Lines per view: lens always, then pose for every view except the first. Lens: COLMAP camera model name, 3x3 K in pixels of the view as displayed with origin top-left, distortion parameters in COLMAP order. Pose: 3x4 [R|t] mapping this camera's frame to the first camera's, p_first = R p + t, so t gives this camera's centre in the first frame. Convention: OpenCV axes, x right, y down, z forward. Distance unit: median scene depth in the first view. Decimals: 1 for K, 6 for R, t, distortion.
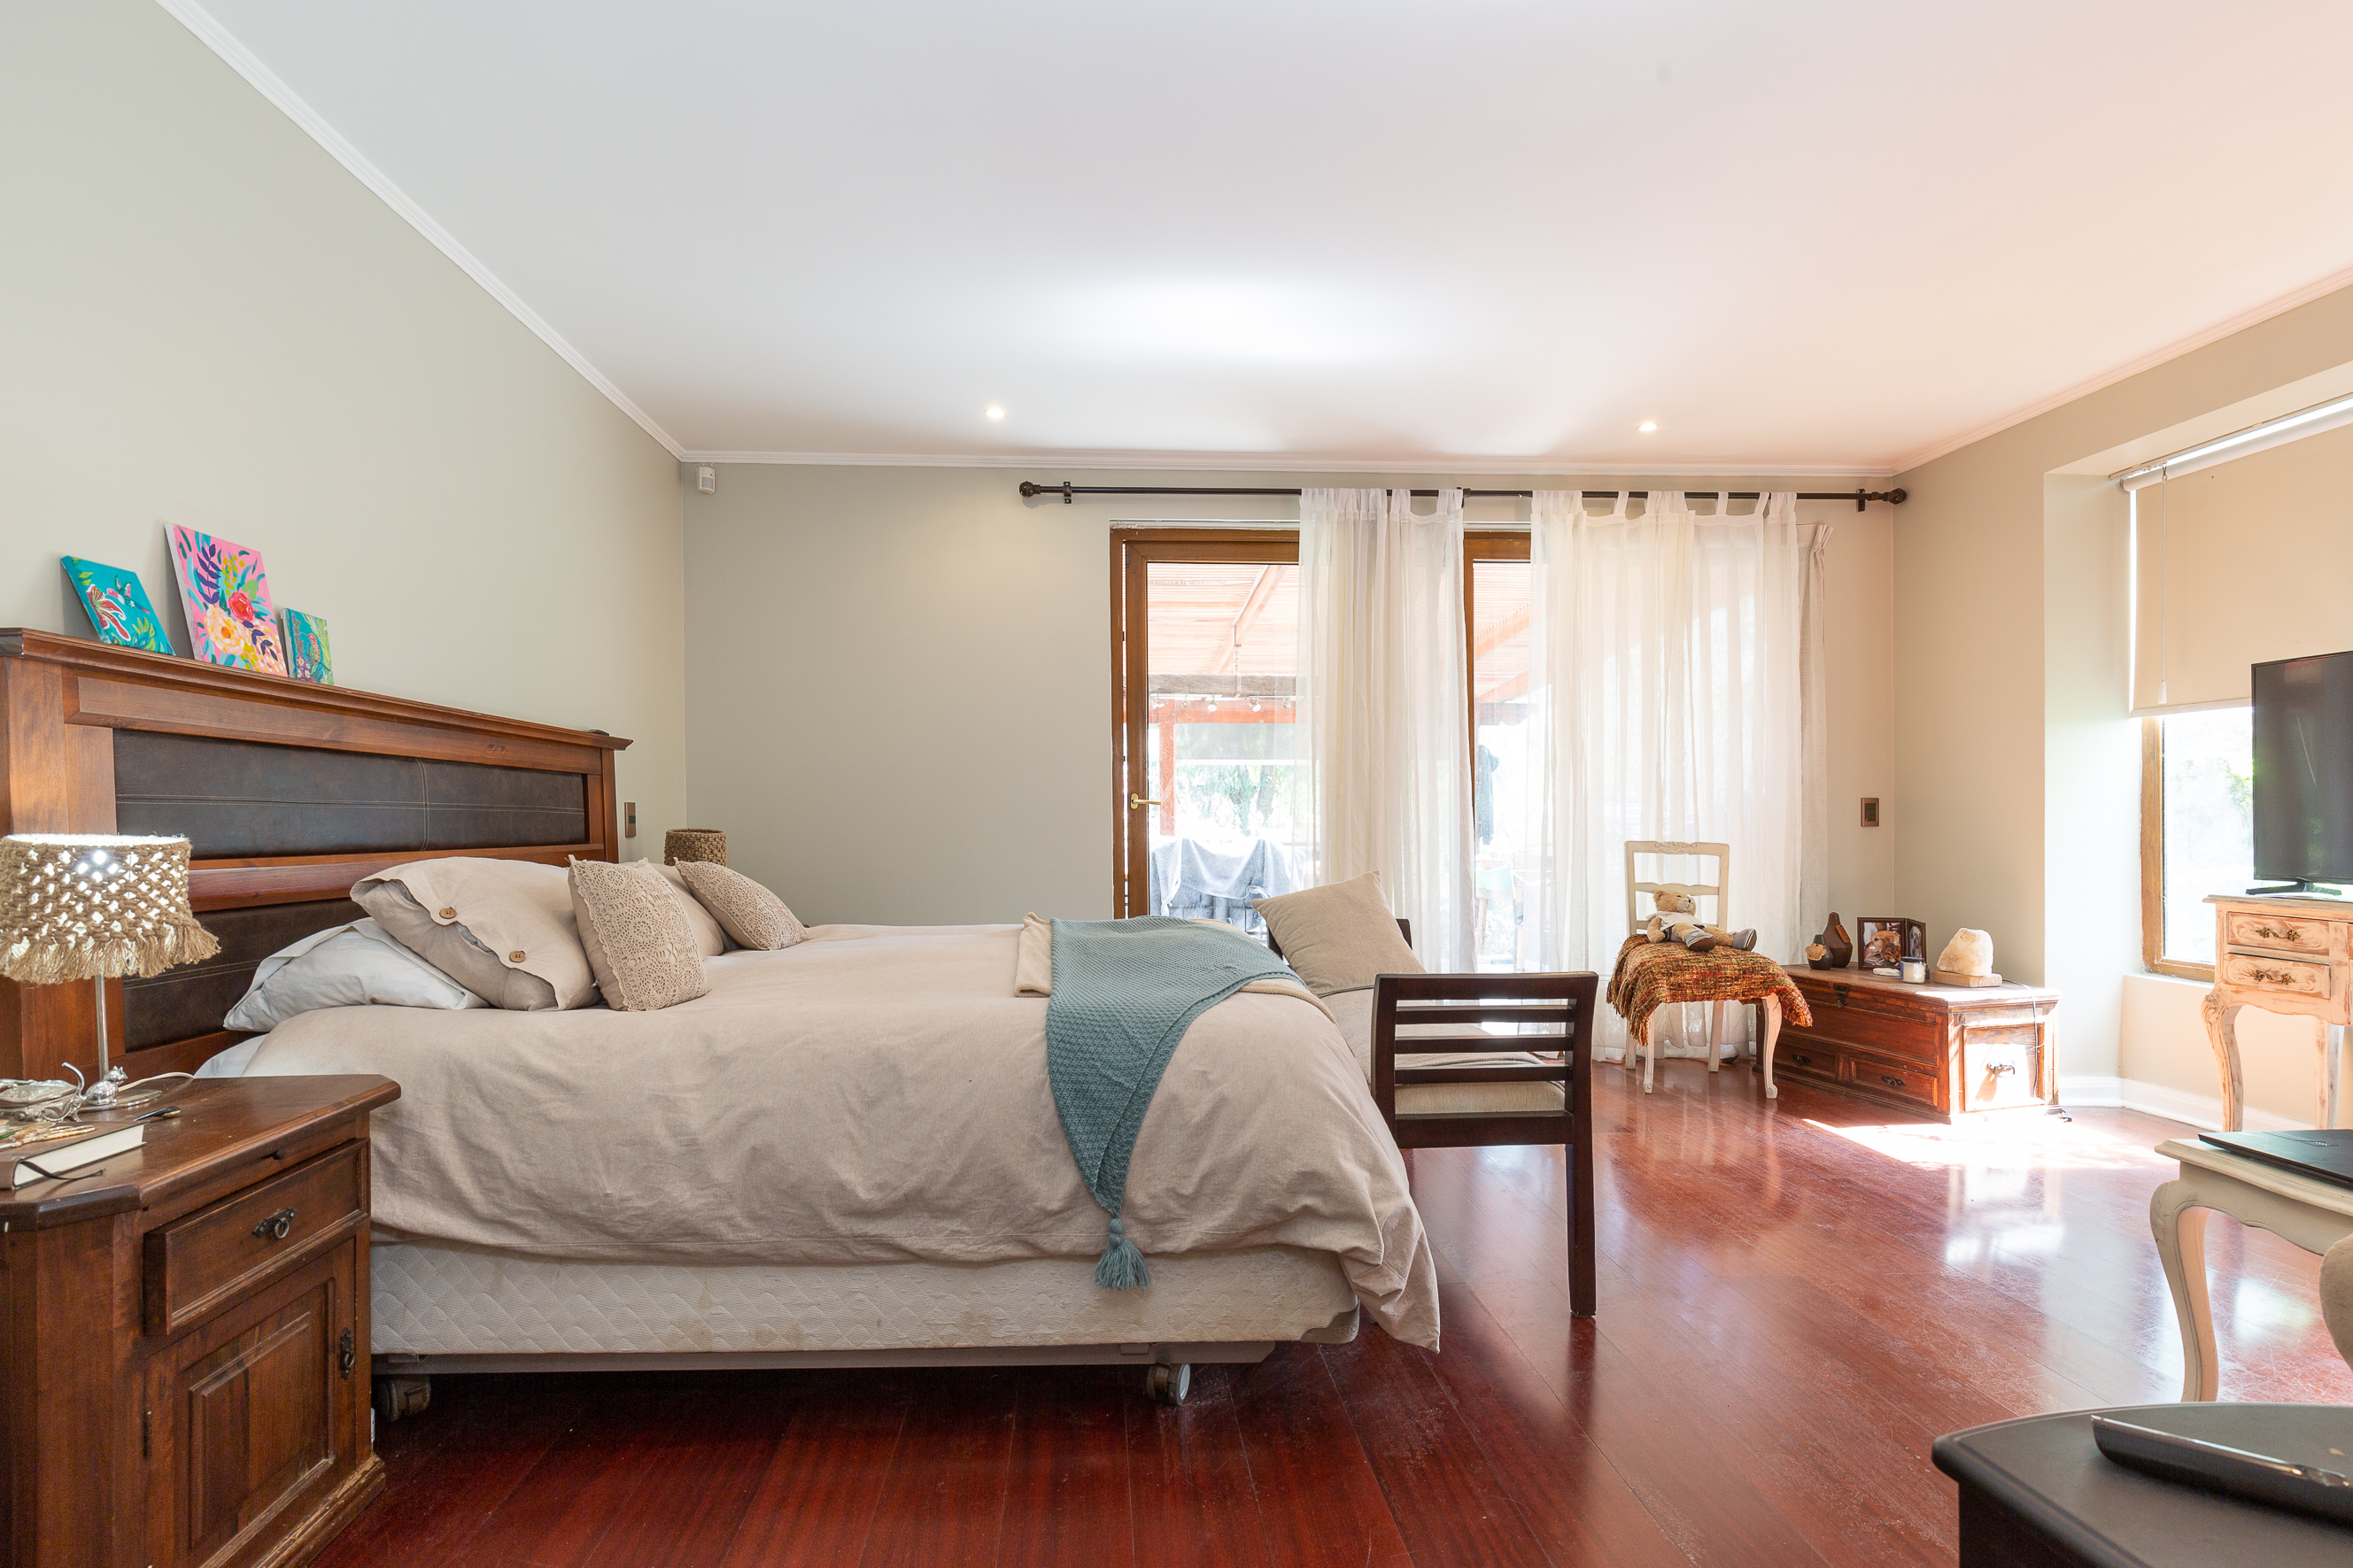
lens RADIAL K [[1076.1, 0, 1116.1], [0, 1076.1, 824.1], [0, 0, 1]] dist [0.009934, -0.002826]
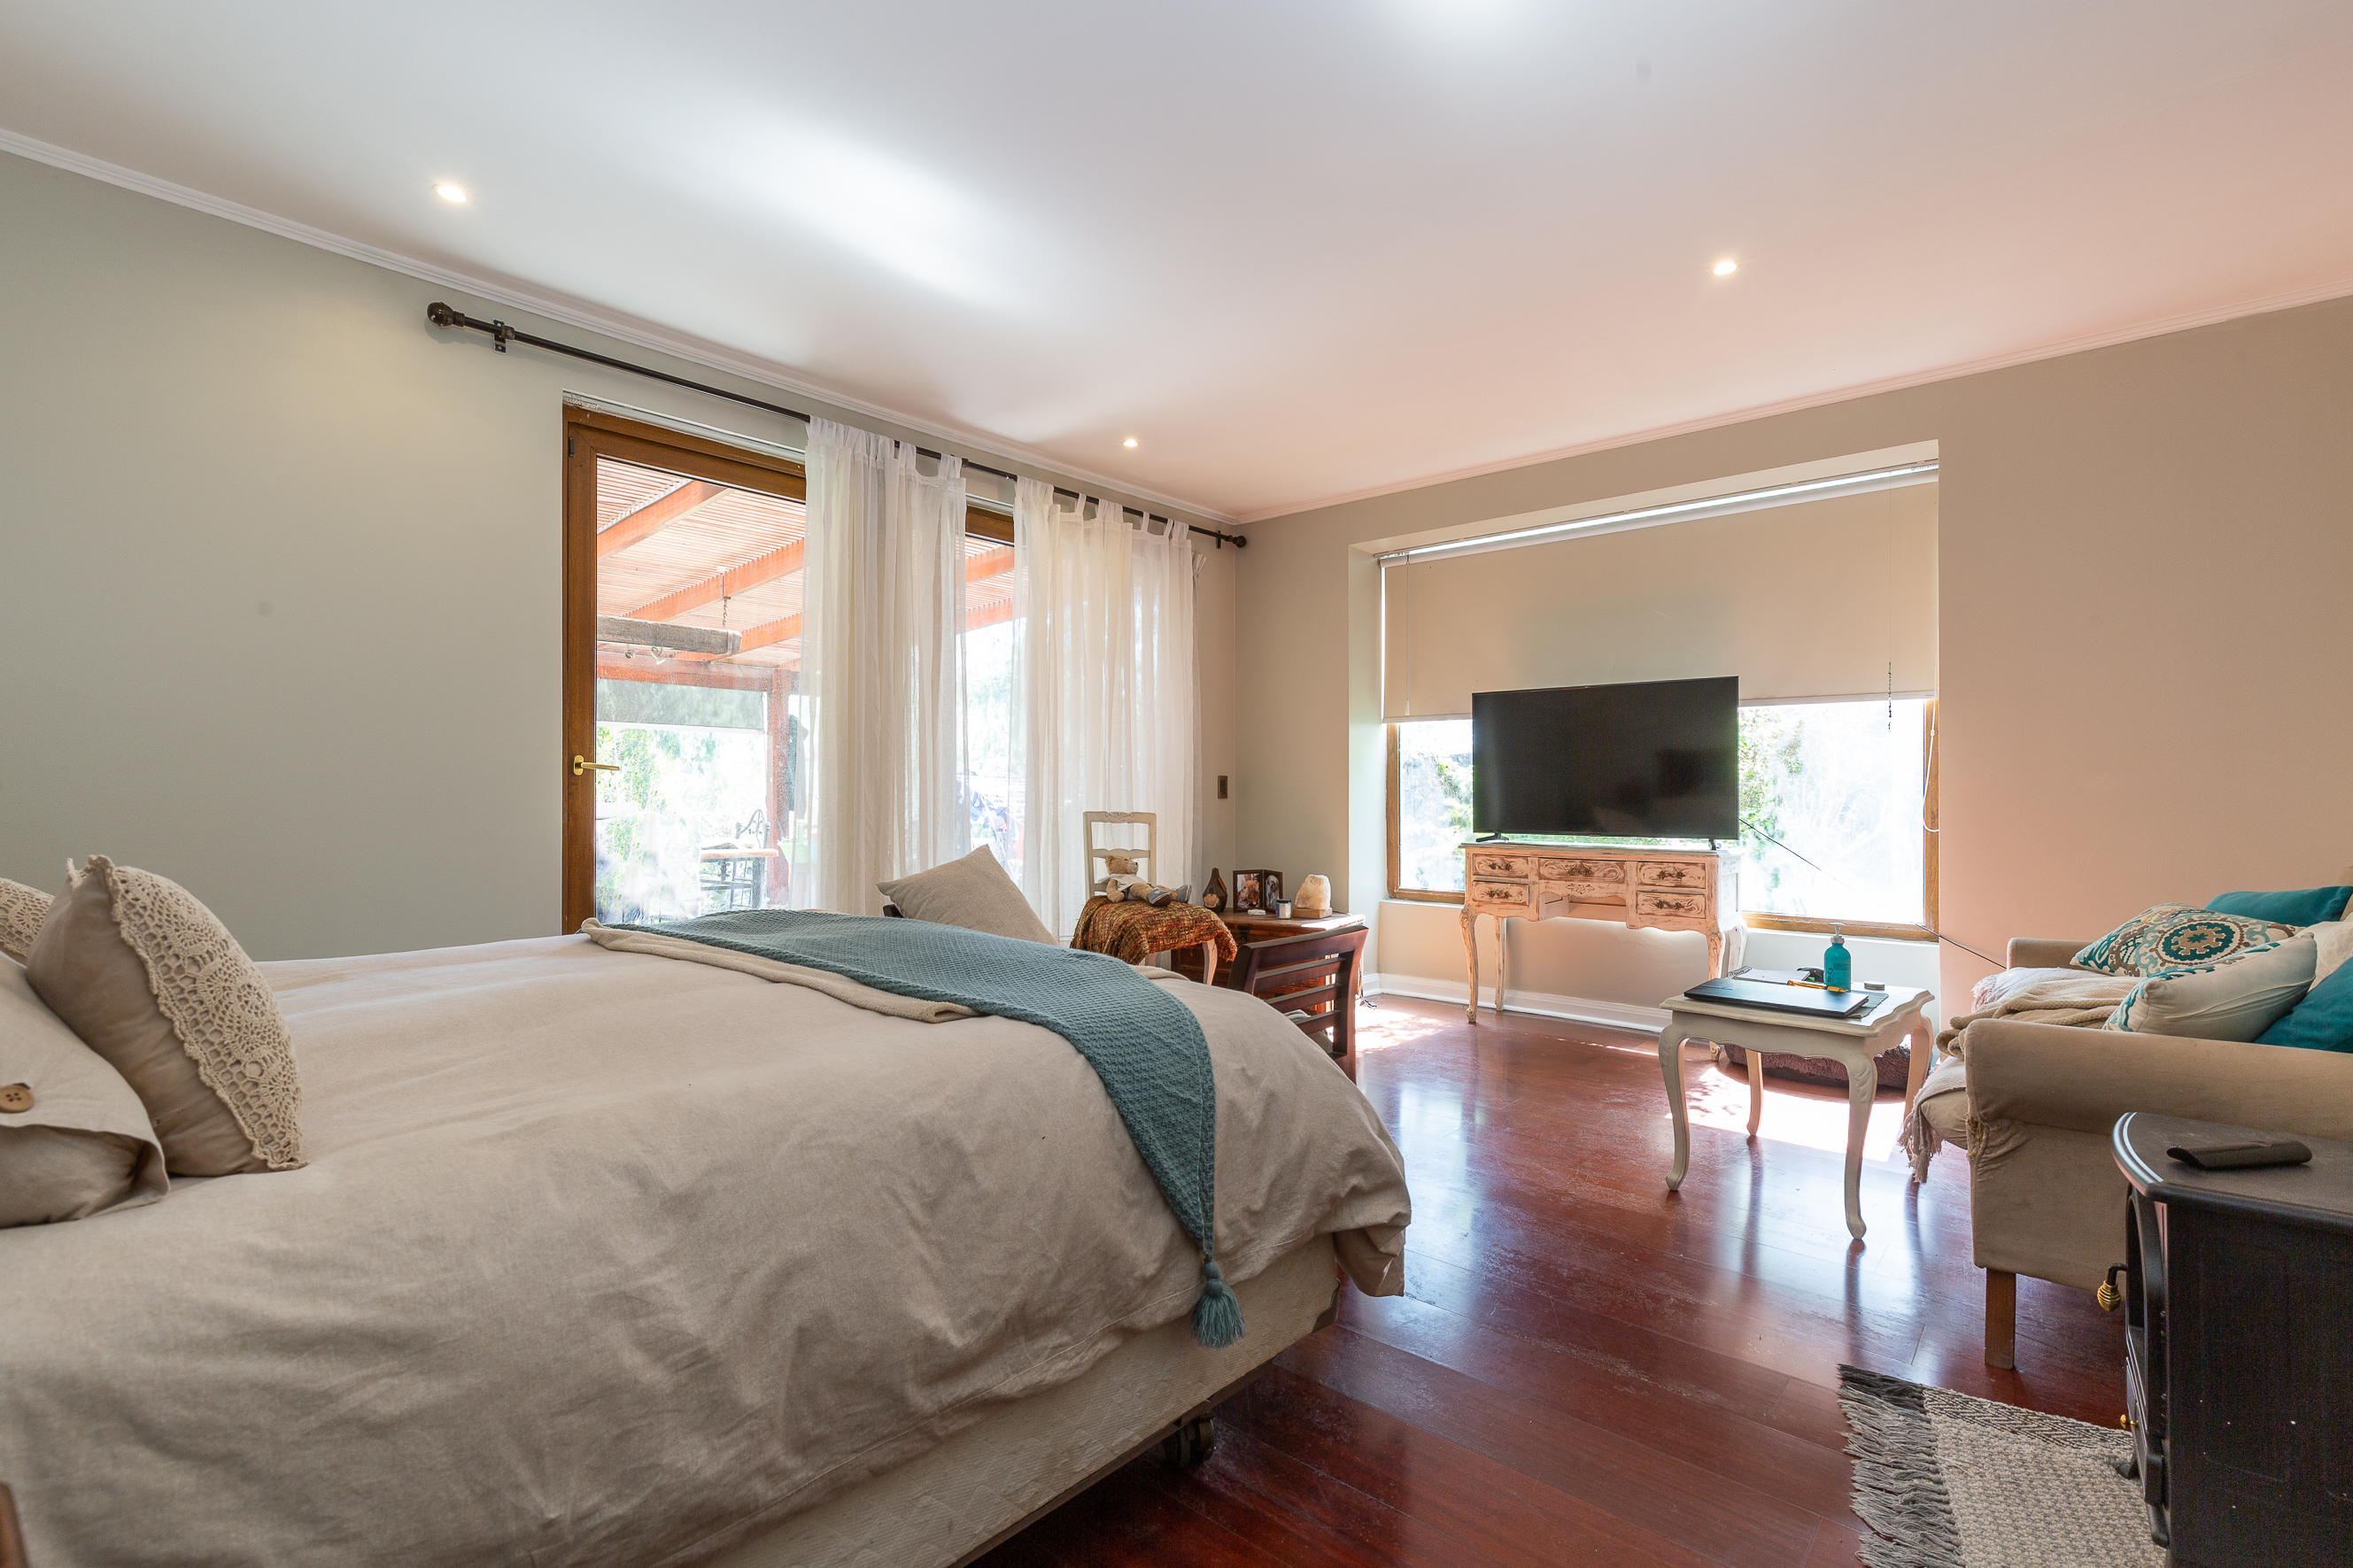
lens RADIAL K [[1076.1, 0, 1175.0], [0, 1076.1, 780.9], [0, 0, 1]] dist [0.009934, -0.002826]
pose [[0.694835, 0.012402, 0.719062, -0.296203], [-0.000961, 0.999866, -0.016316, 0.002522], [-0.719168, 0.010646, 0.694755, 0.203254]]
